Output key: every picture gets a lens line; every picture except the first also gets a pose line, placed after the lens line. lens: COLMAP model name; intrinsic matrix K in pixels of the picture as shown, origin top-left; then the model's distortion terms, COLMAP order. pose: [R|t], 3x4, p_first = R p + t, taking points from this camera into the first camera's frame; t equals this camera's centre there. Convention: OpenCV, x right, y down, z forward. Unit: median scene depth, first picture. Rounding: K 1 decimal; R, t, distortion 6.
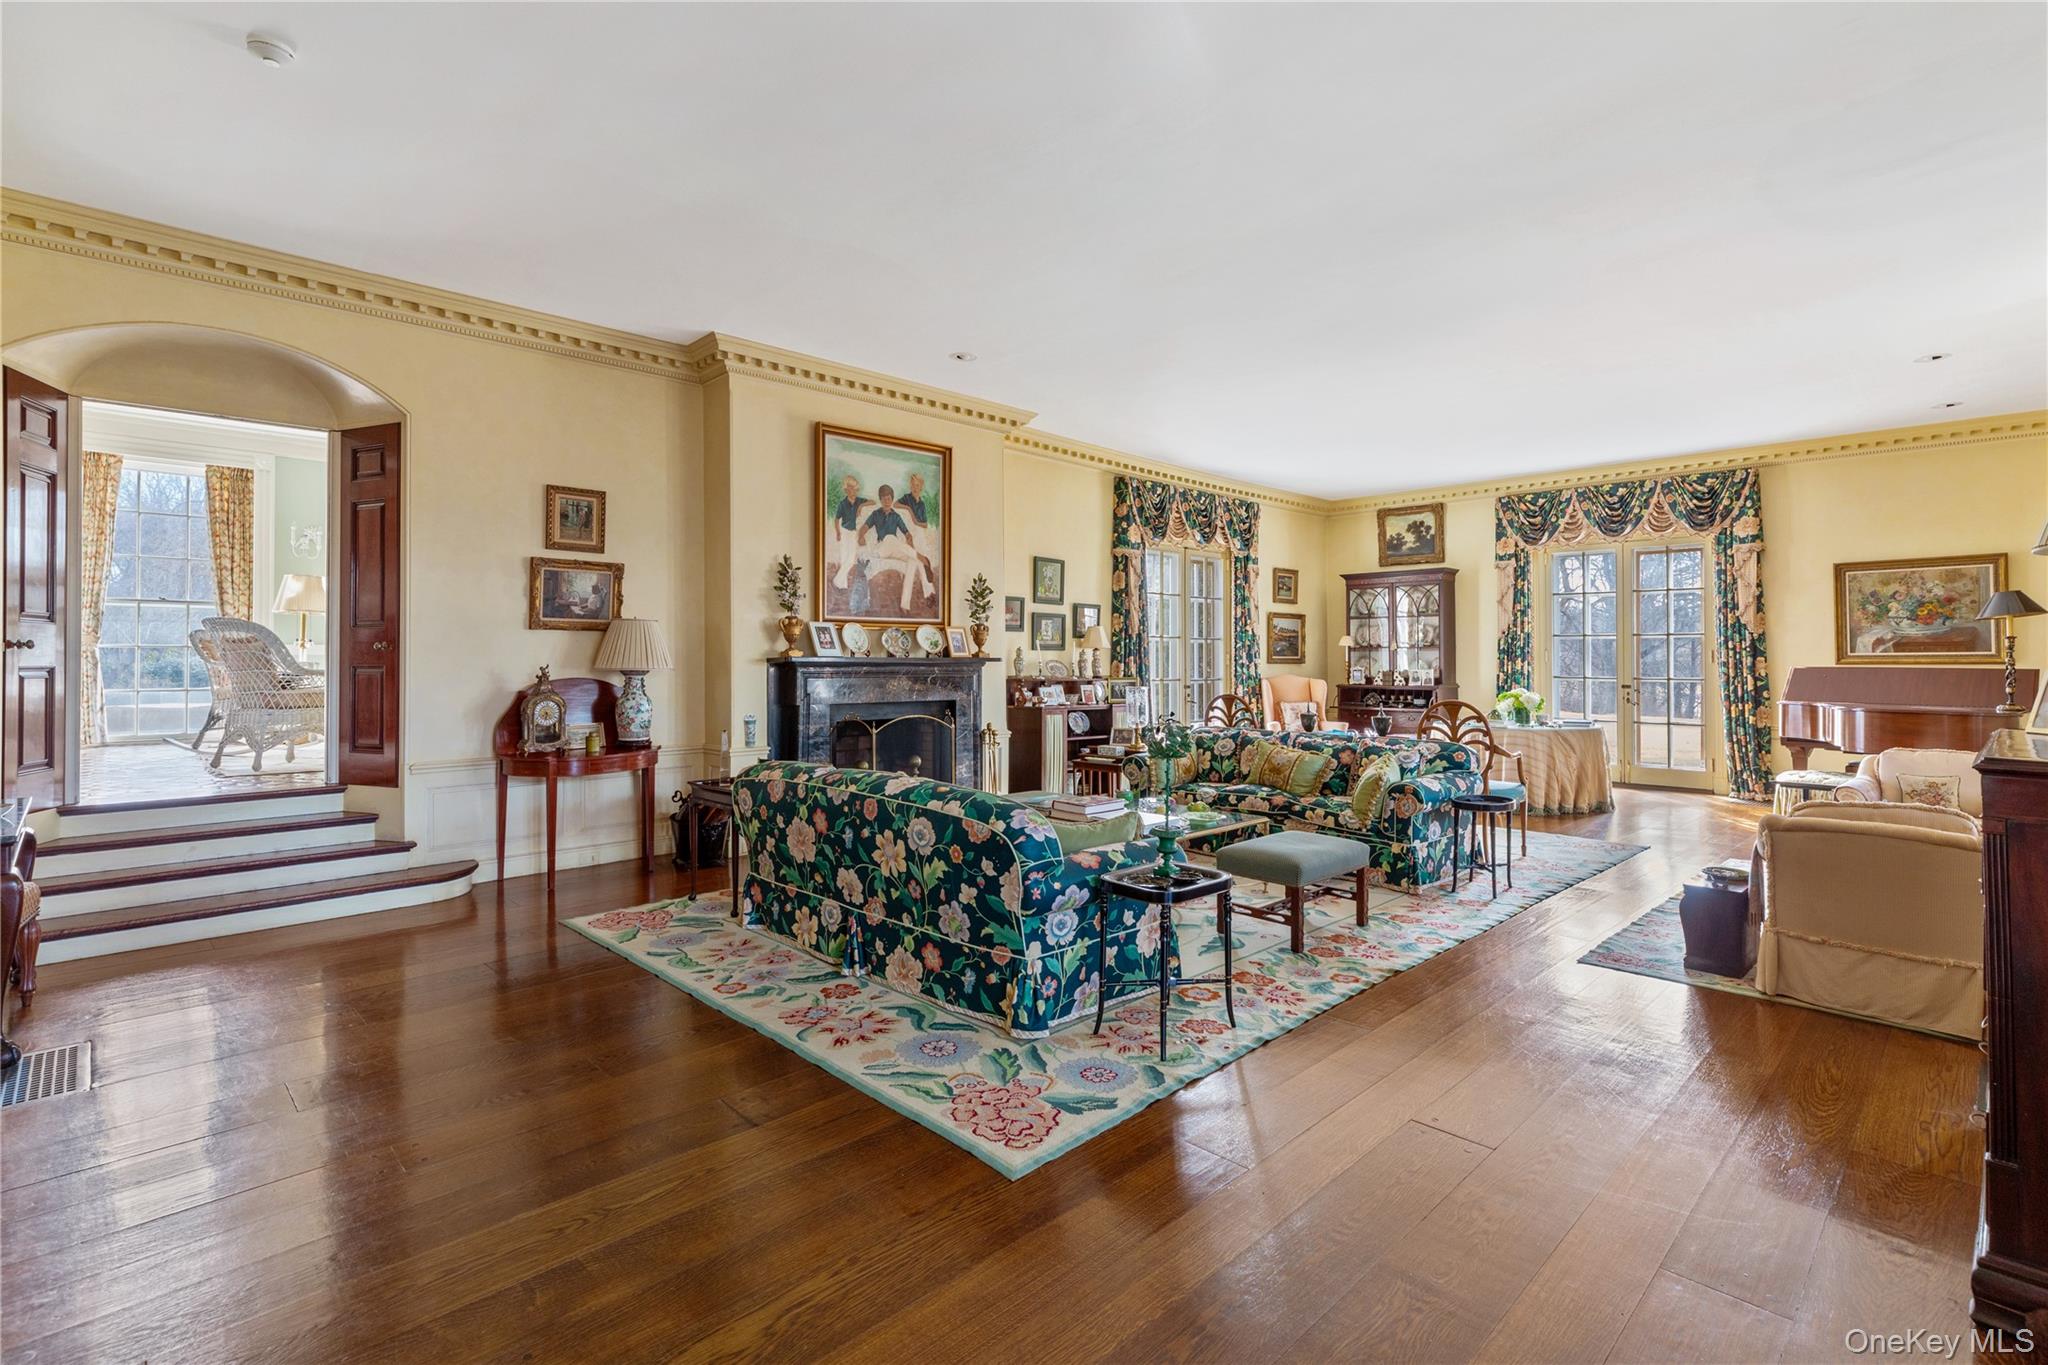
lens RADIAL K [[945.6, 0, 1025.9], [0, 945.6, 647.1], [0, 0, 1]] dist [0.000427, -0.000300]
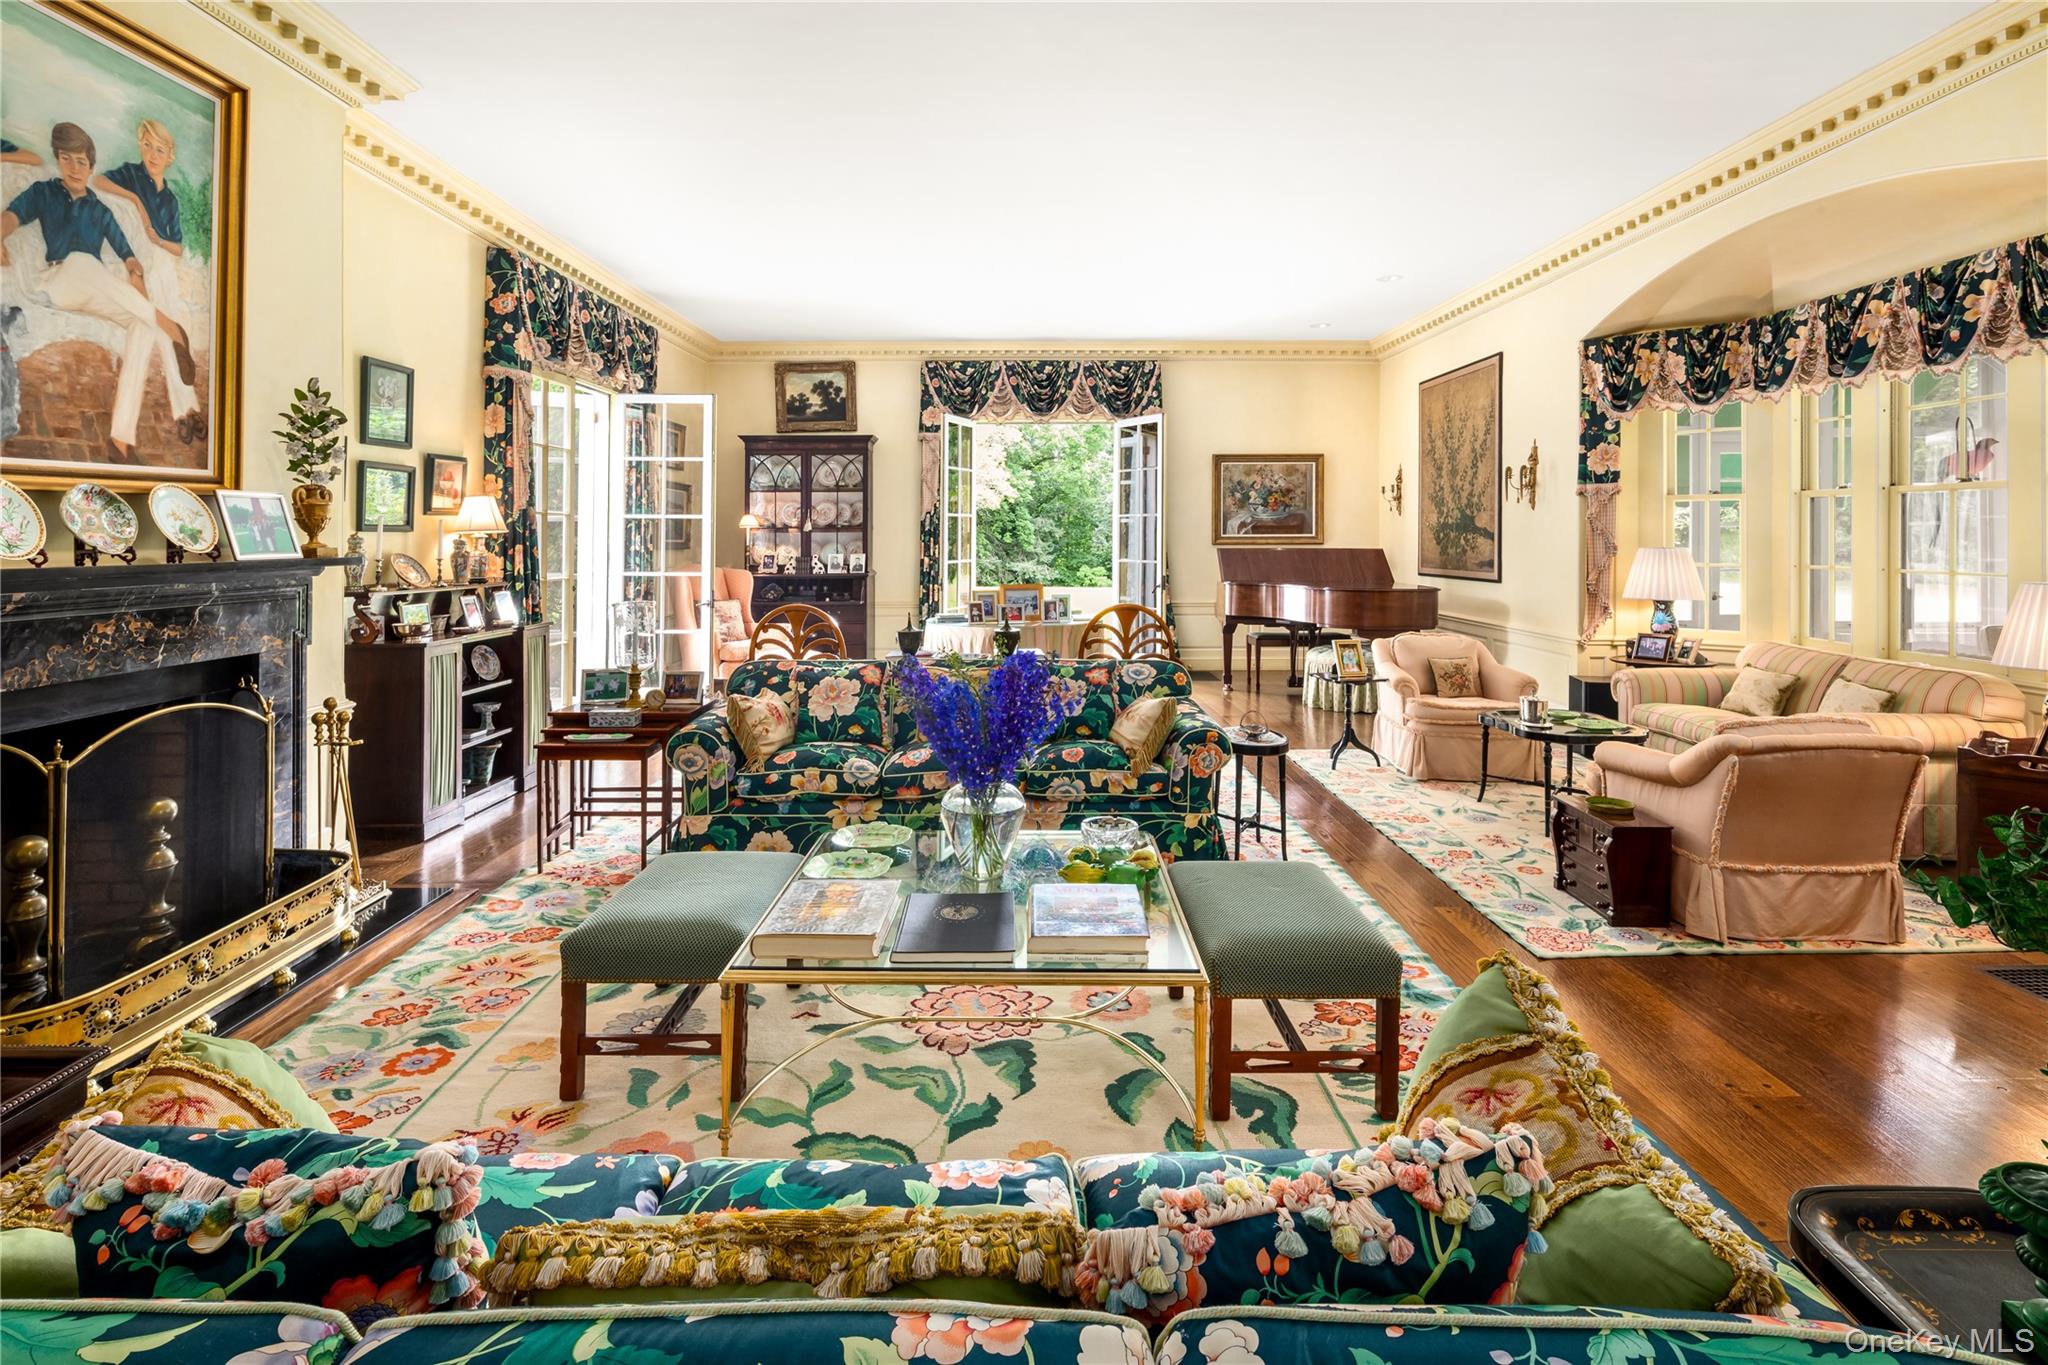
lens RADIAL K [[984.0, 0, 1025.4], [0, 984.0, 516.1], [0, 0, 1]] dist [-0.000515, -0.001064]
pose [[0.682016, 0.008465, 0.731288, -0.141754], [-0.005363, 0.999964, -0.006573, -0.006771], [-0.731317, 0.000561, 0.682037, 0.351862]]
